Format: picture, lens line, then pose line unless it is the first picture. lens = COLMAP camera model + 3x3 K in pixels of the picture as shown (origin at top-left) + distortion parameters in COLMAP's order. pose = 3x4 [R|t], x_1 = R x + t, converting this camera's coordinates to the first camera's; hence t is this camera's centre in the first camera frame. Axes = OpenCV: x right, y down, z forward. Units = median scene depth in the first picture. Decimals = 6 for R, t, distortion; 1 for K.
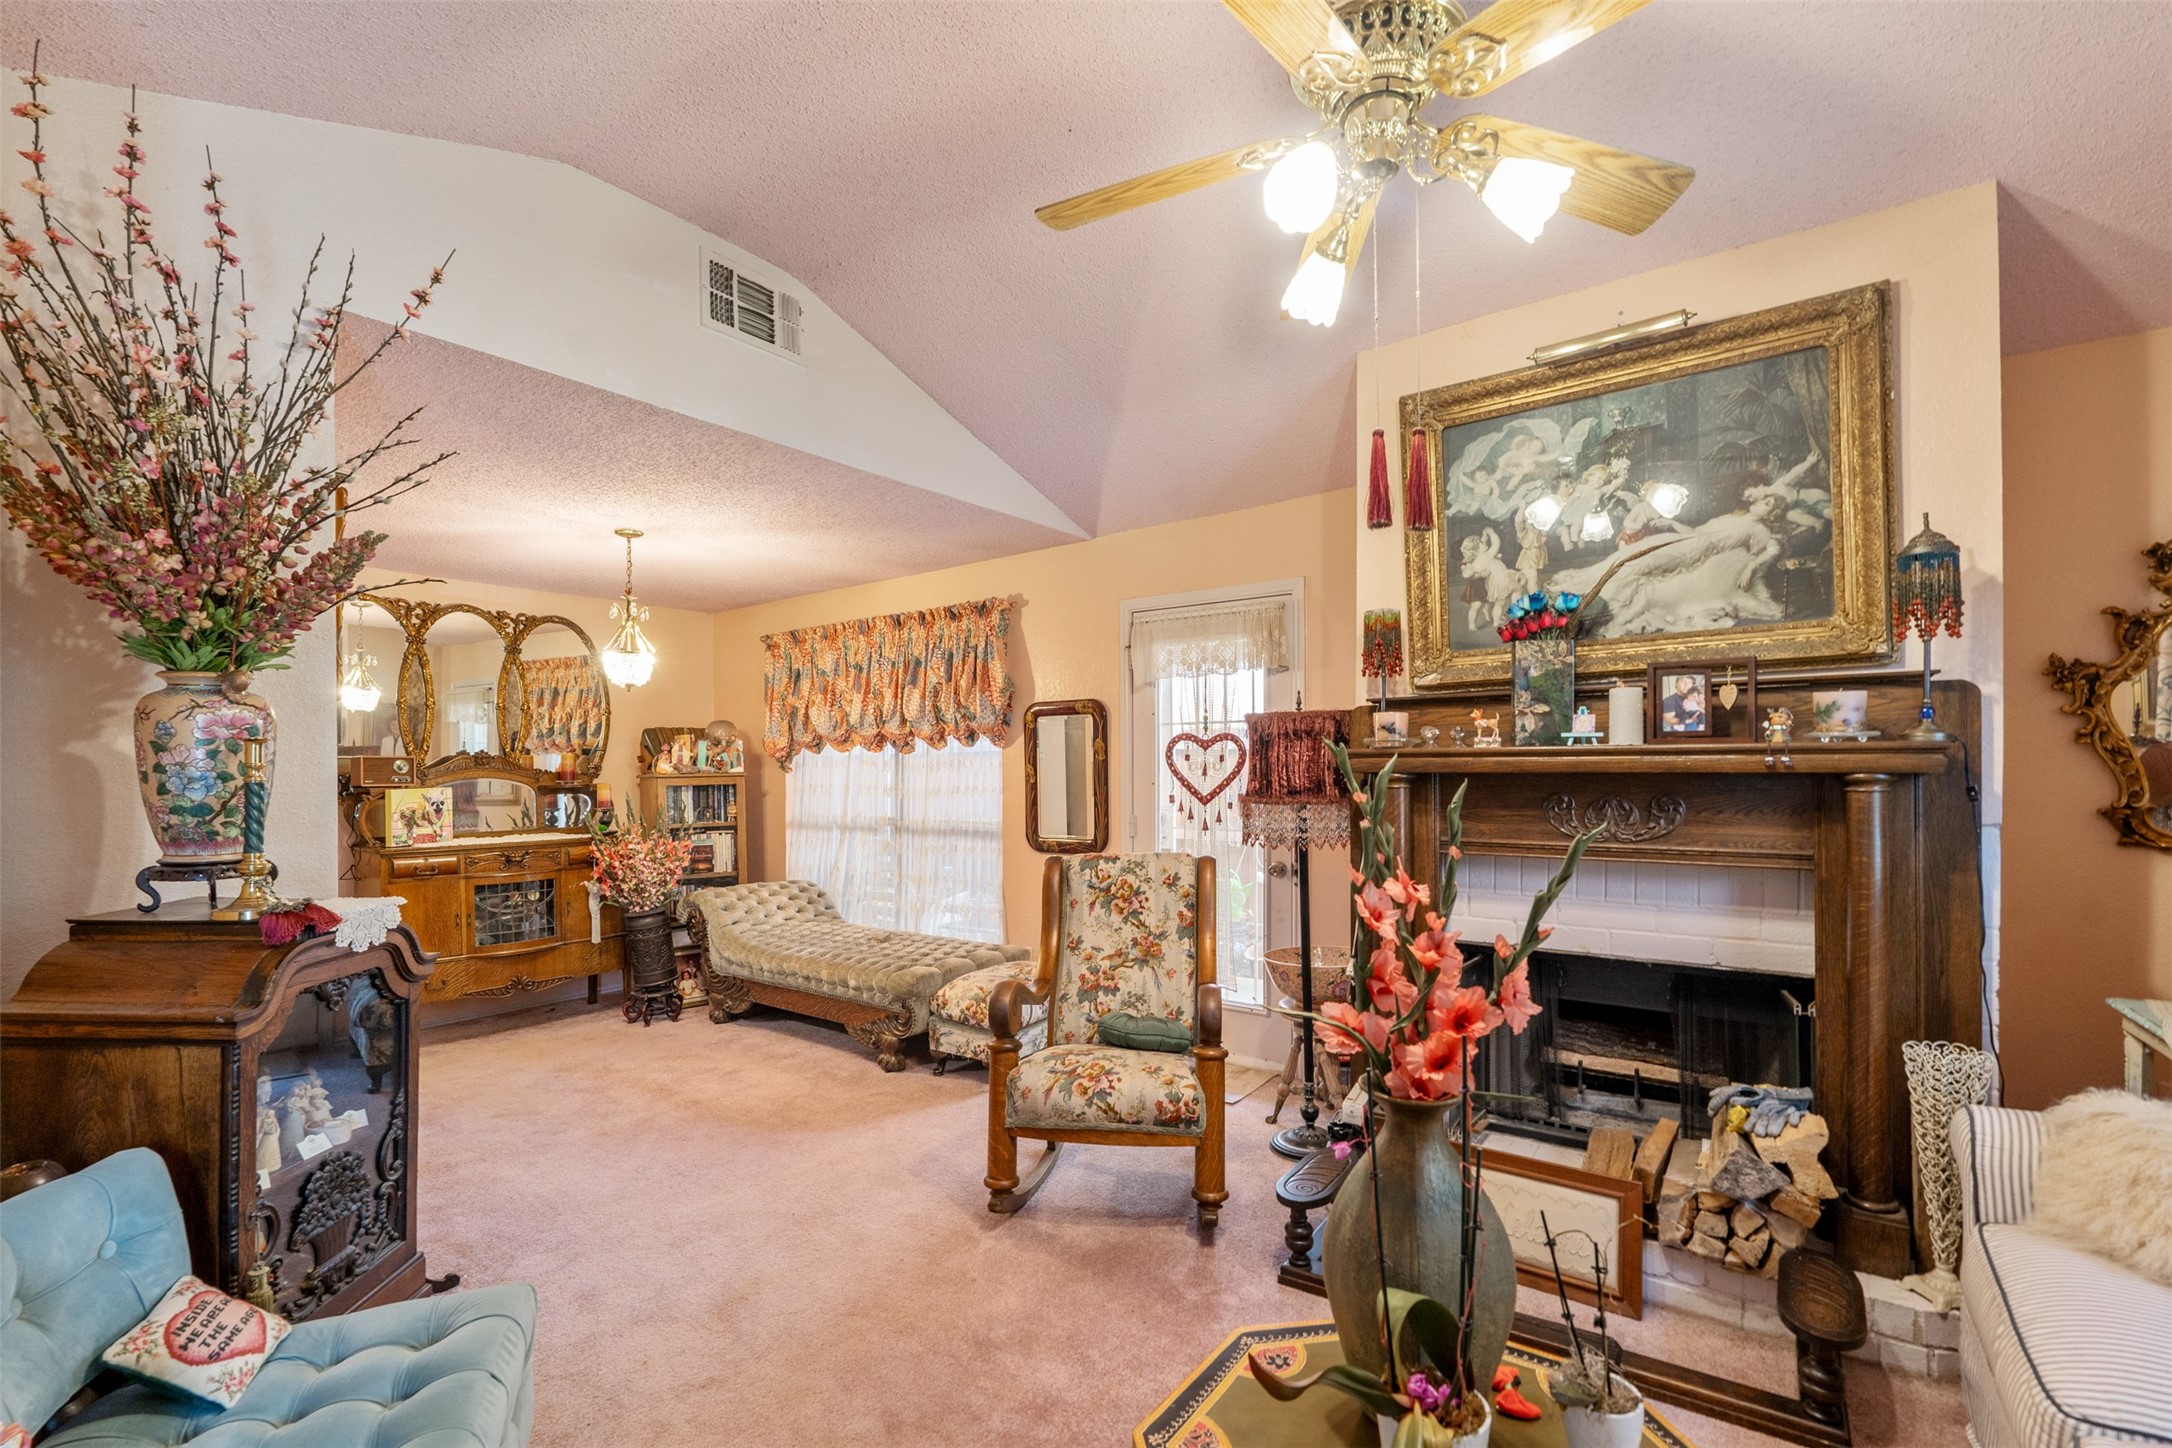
lens RADIAL K [[962.0, 0, 1085.7], [0, 962.0, 758.9], [0, 0, 1]] dist [-0.000323, -0.000058]
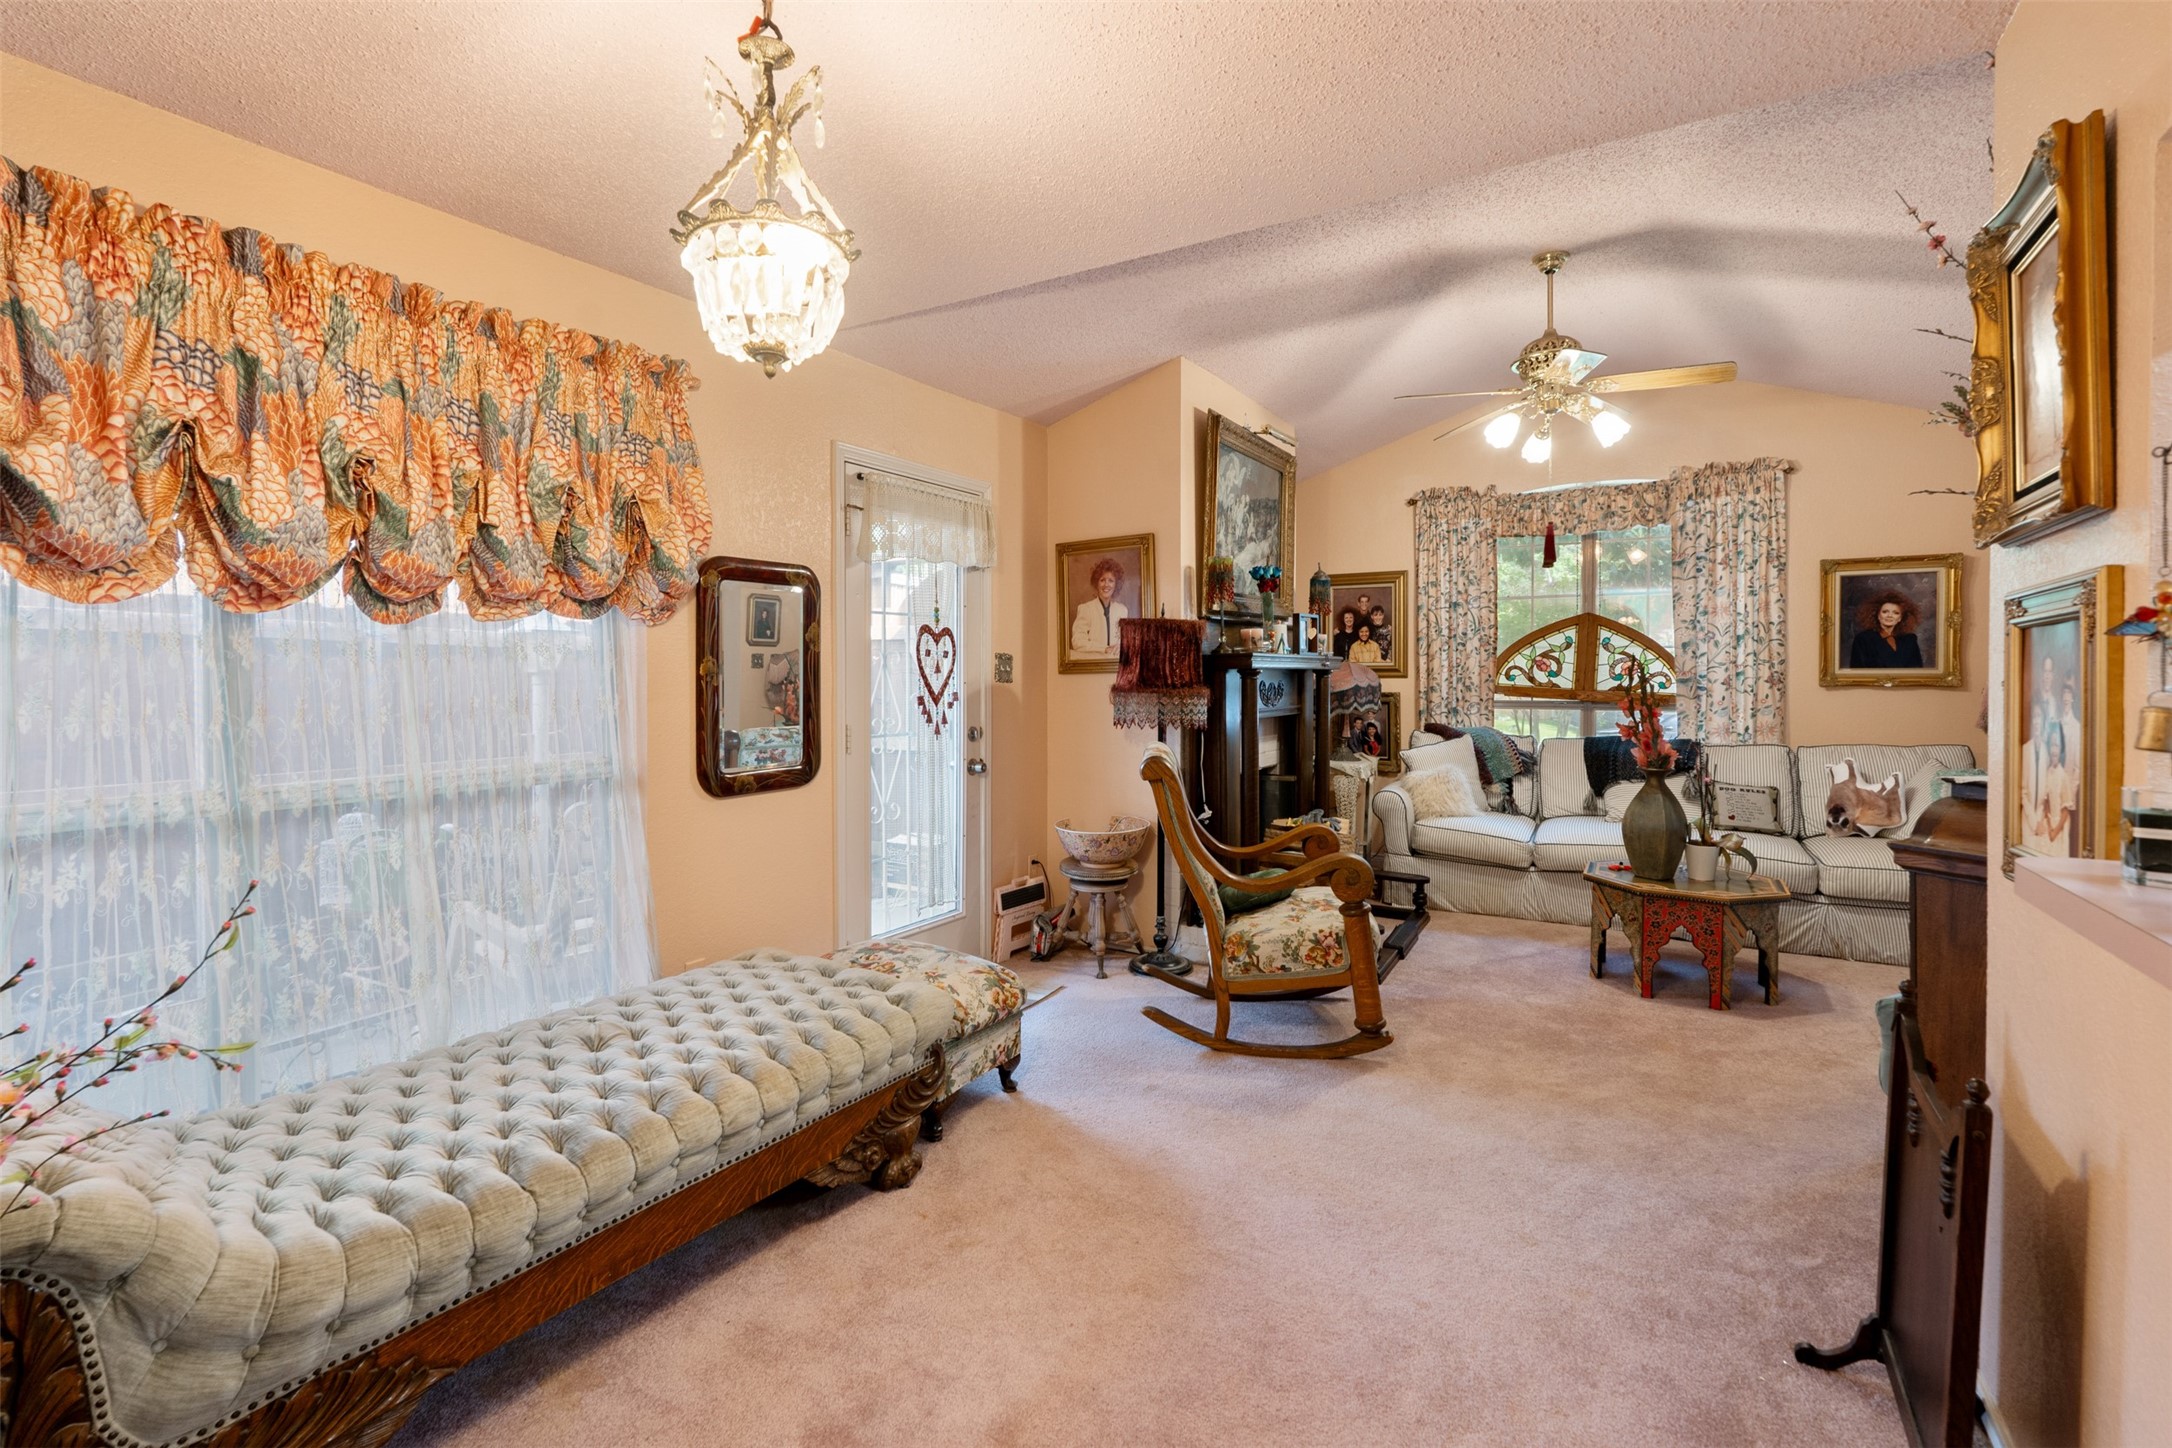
lens RADIAL K [[983.0, 0, 1087.9], [0, 983.0, 676.6], [0, 0, 1]] dist [-0.000231, -0.000024]
pose [[-0.100964, 0.000765, 0.994890, -0.460423], [-0.004522, 0.999989, -0.001228, 0.012286], [-0.994880, -0.004623, -0.100959, 0.544296]]
